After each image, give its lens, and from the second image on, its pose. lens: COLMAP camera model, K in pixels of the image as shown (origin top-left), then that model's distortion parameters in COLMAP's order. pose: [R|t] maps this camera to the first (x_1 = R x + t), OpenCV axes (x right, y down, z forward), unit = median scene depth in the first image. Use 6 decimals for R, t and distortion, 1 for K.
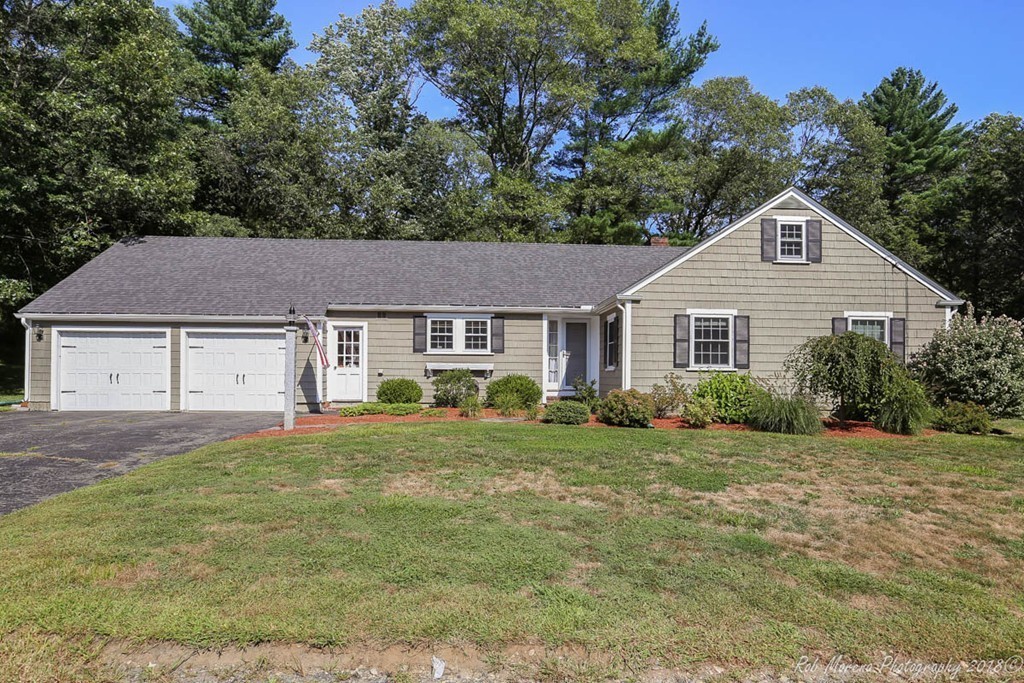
lens RADIAL K [[592.5, 0, 515.9], [0, 592.5, 352.7], [0, 0, 1]] dist [-0.027693, 0.001227]
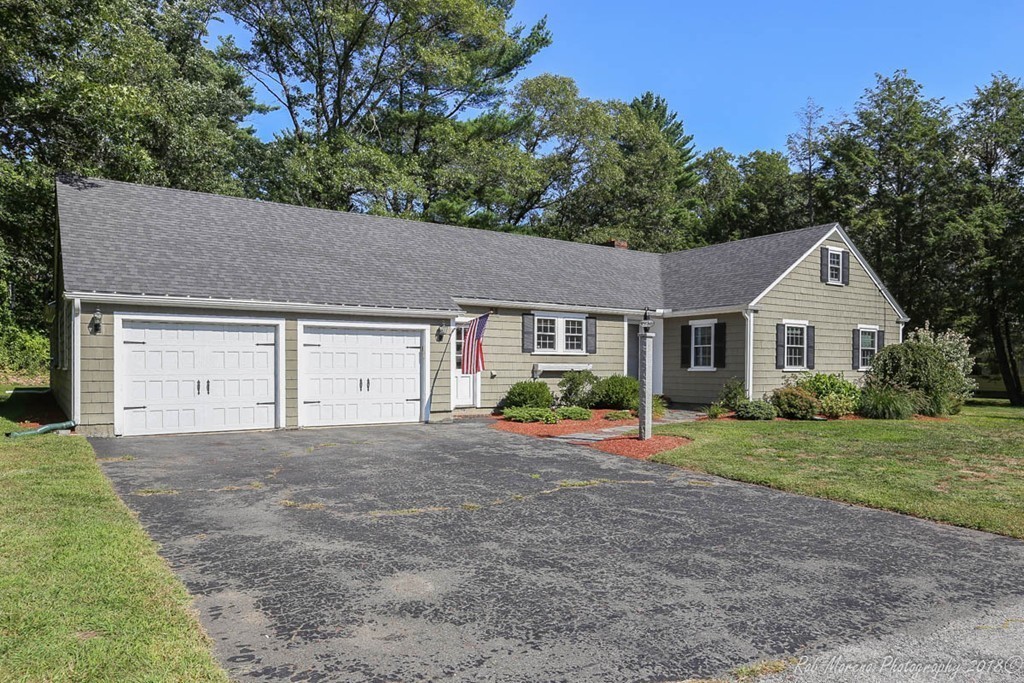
lens RADIAL K [[660.2, 0, 497.1], [0, 660.2, 365.6], [0, 0, 1]] dist [-0.030461, 0.000703]
pose [[0.873494, -0.003759, 0.486821, -0.715551], [-0.014482, 0.999327, 0.033701, -0.014196], [-0.486620, -0.036488, 0.872851, 0.108656]]
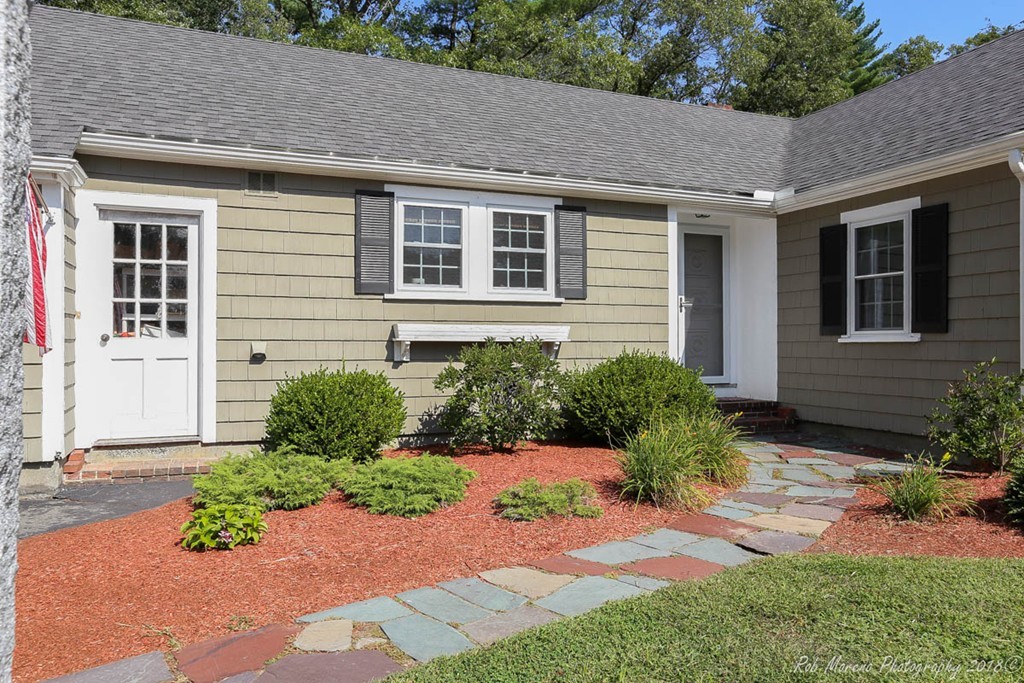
lens RADIAL K [[714.9, 0, 512.9], [0, 714.9, 328.8], [0, 0, 1]] dist [-0.037021, 0.072878]
pose [[0.950900, -0.001172, 0.309495, -0.215553], [-0.003585, 0.999884, 0.014800, 0.013663], [-0.309476, -0.015183, 0.950786, 0.567953]]
